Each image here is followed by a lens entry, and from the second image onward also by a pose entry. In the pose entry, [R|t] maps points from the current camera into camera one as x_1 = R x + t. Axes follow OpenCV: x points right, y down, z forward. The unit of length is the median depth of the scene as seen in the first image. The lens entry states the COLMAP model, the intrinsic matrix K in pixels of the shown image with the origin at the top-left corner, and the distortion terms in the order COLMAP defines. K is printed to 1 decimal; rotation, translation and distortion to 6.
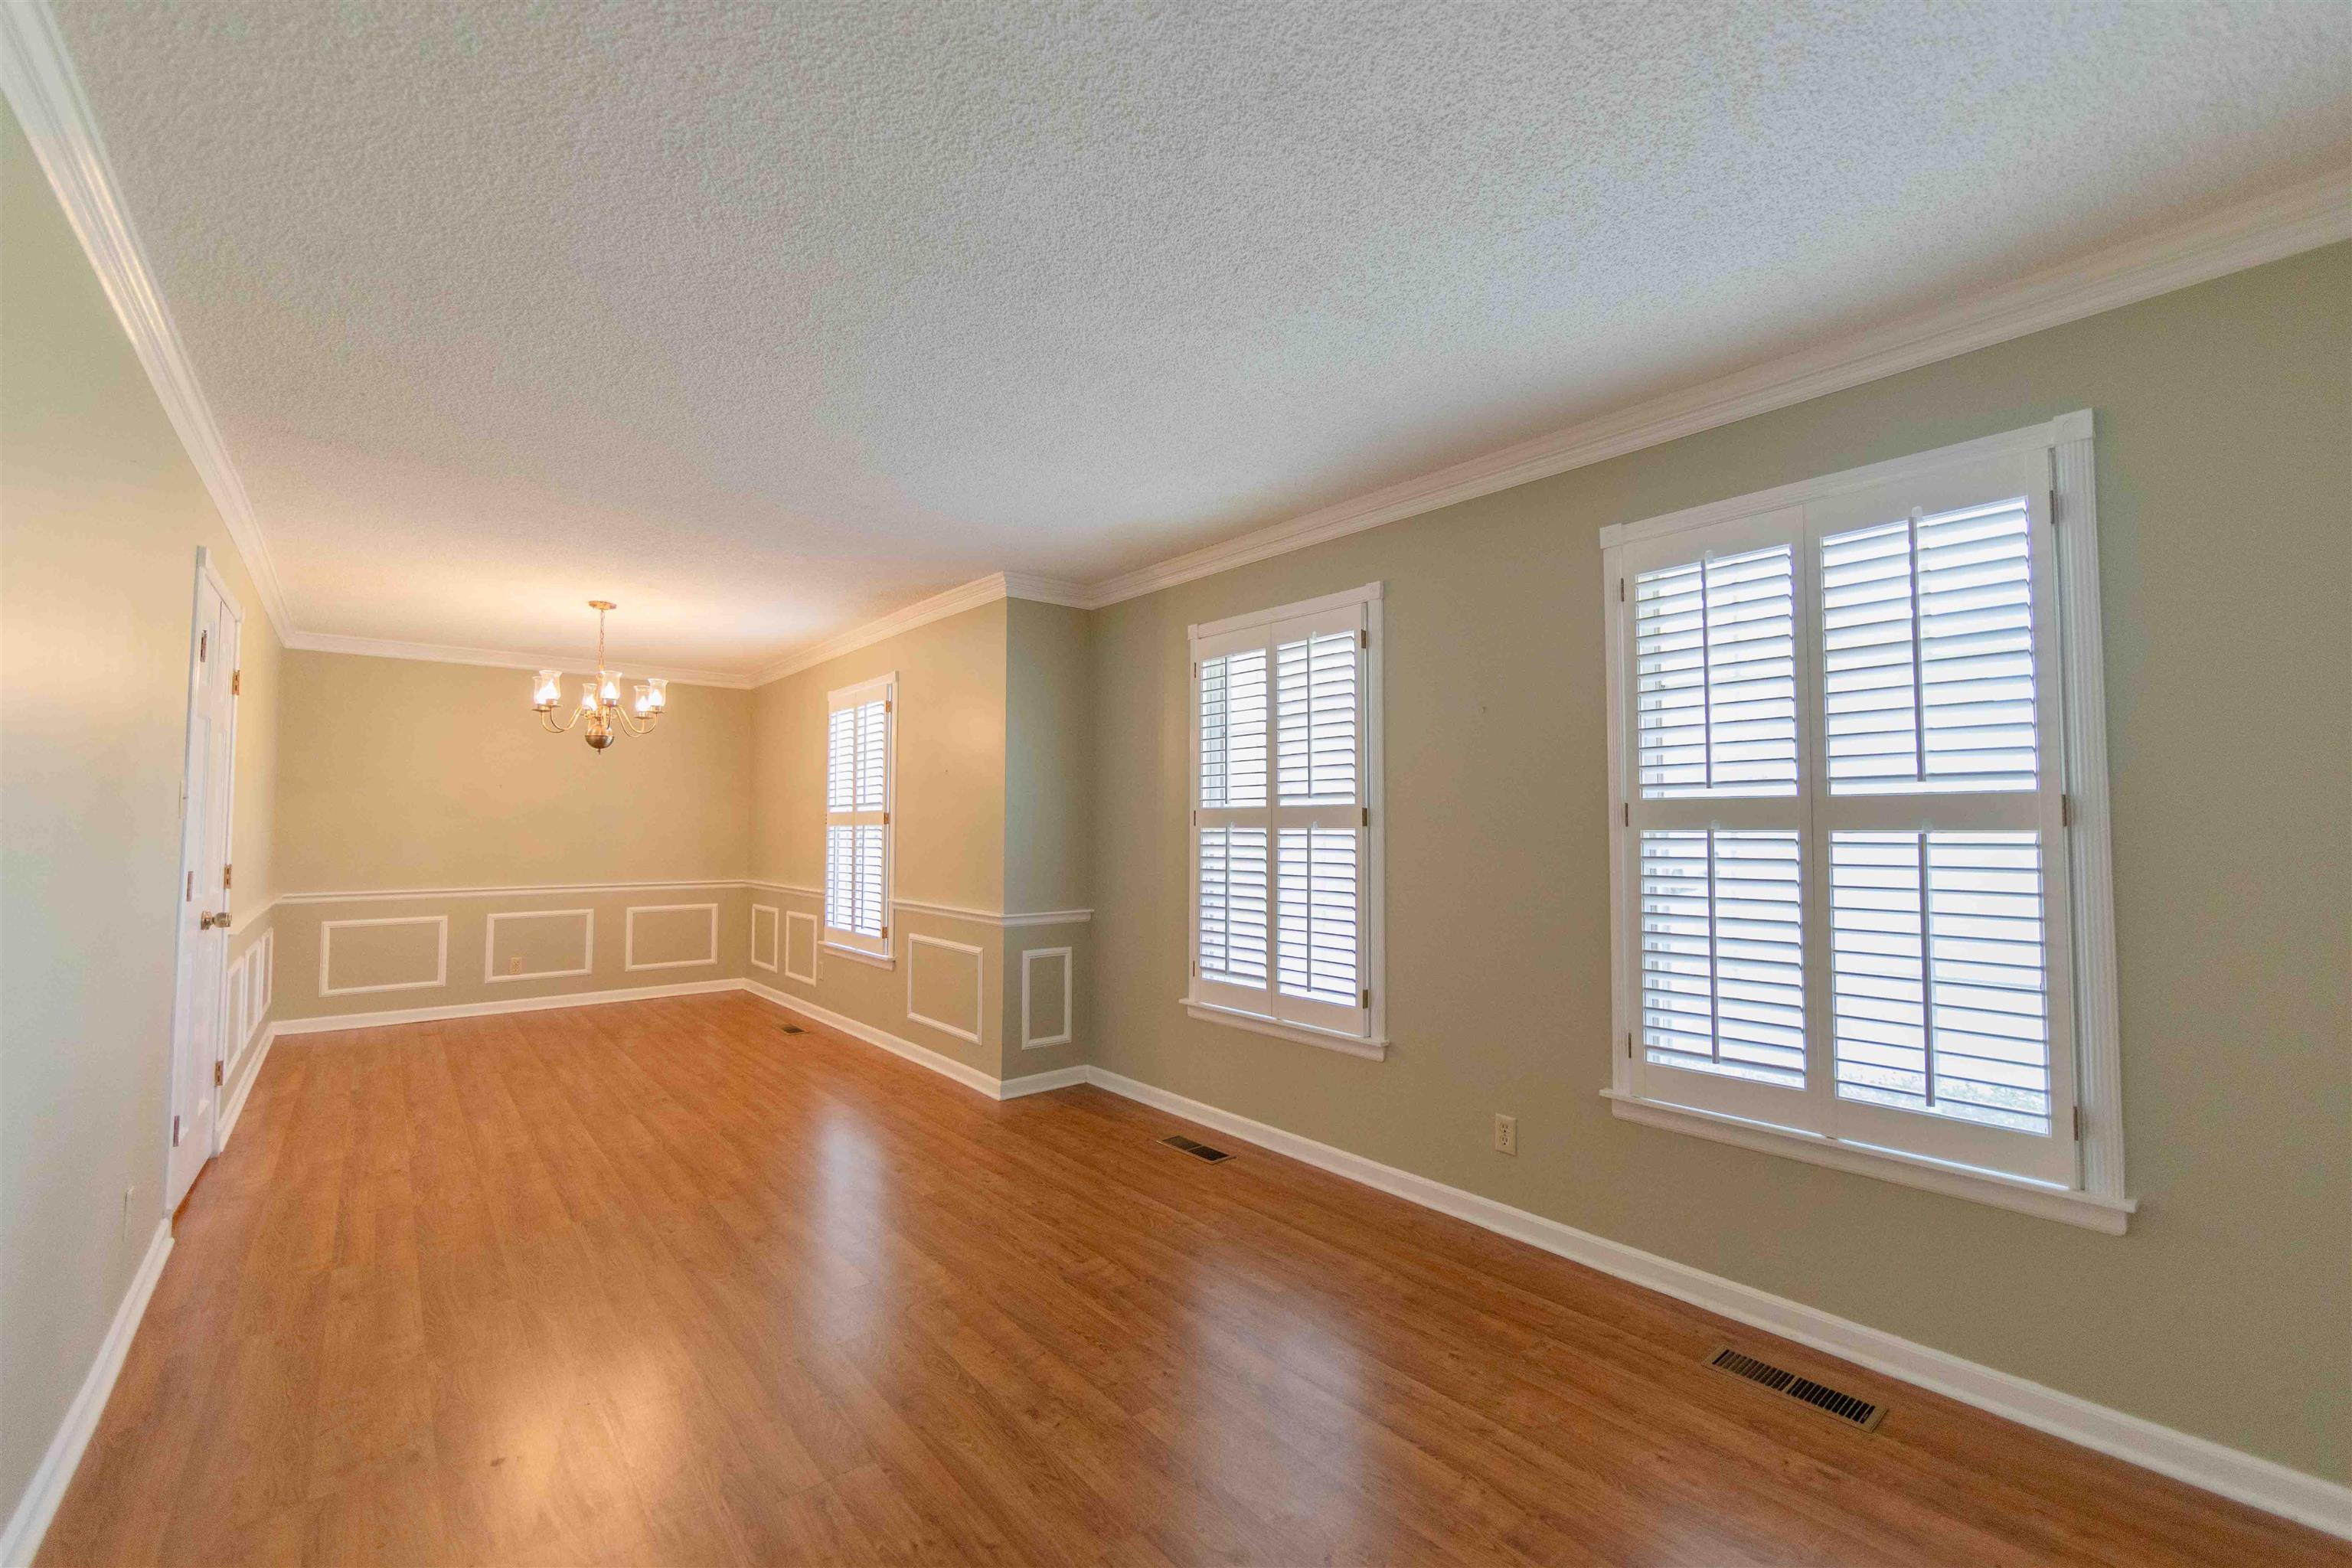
lens RADIAL K [[987.6, 0, 1176.0], [0, 987.6, 784.0], [0, 0, 1]] dist [-0.000952, -0.000123]
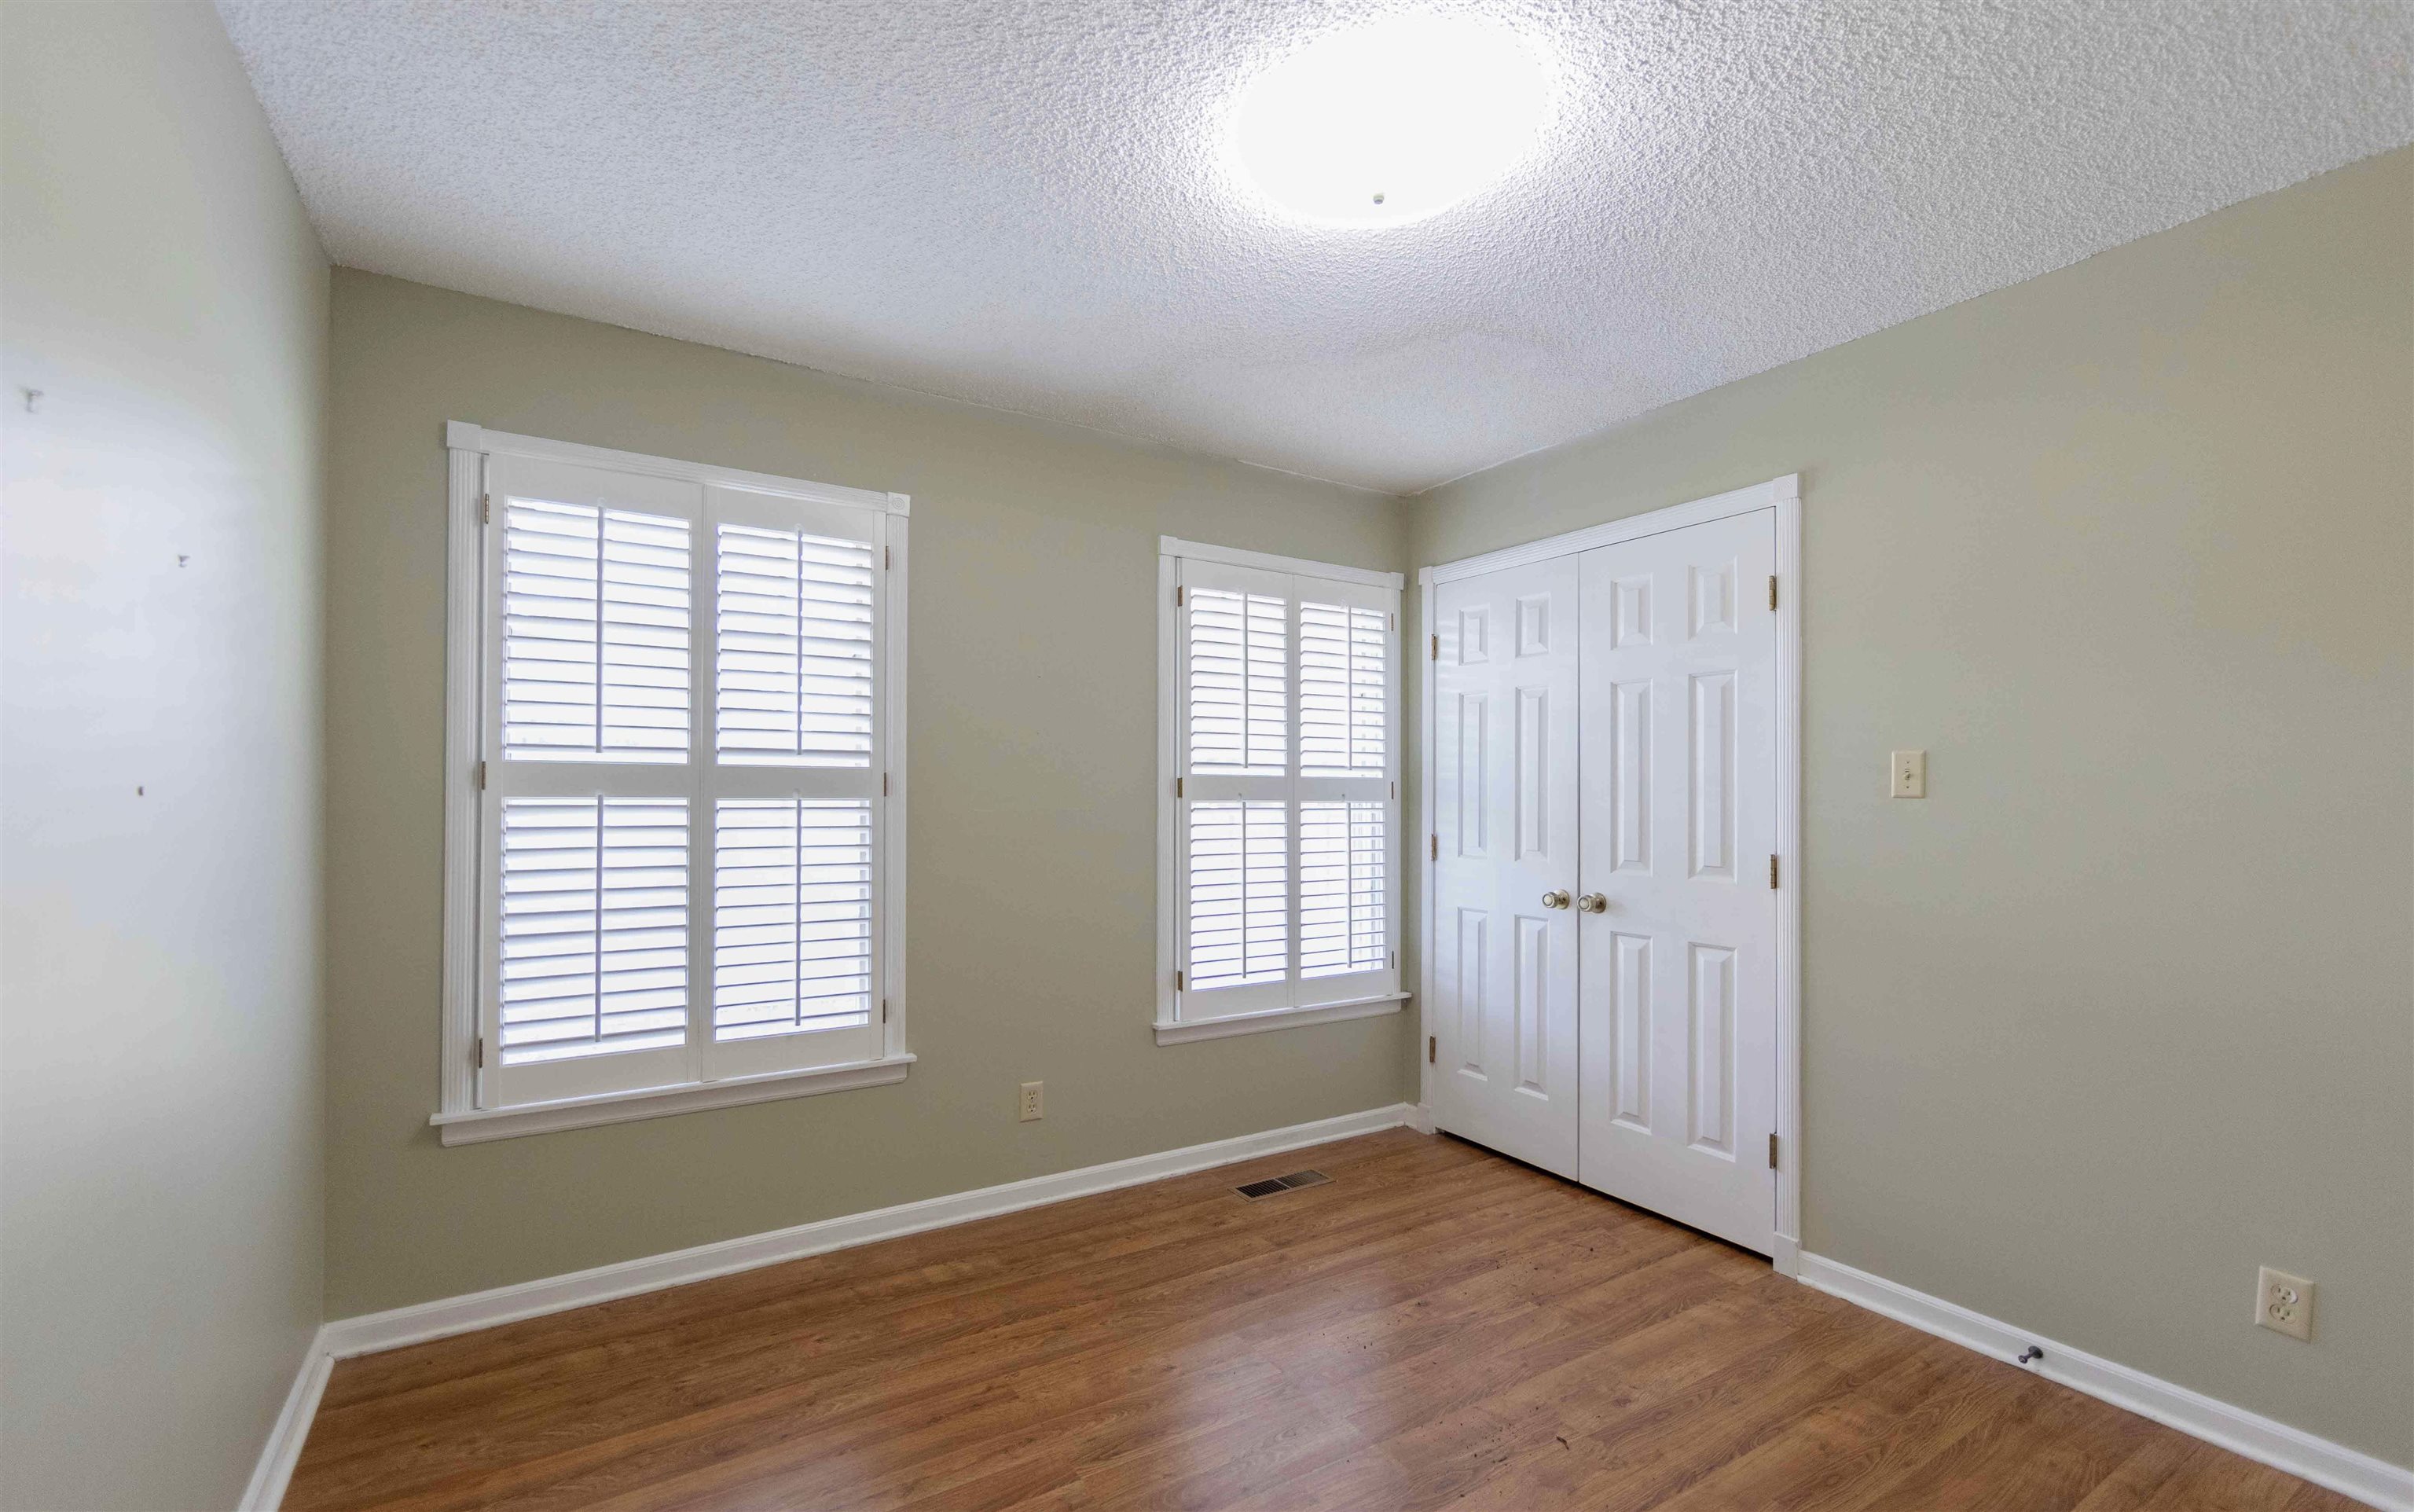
lens RADIAL K [[926.8, 0, 1198.4], [0, 926.8, 788.5], [0, 0, 1]] dist [0.000601, 0.000036]
pose [[0.166843, 0.009233, 0.985940, -0.277390], [-0.048779, 0.998809, -0.001099, 0.014184], [-0.984776, -0.047910, 0.167094, 0.346442]]
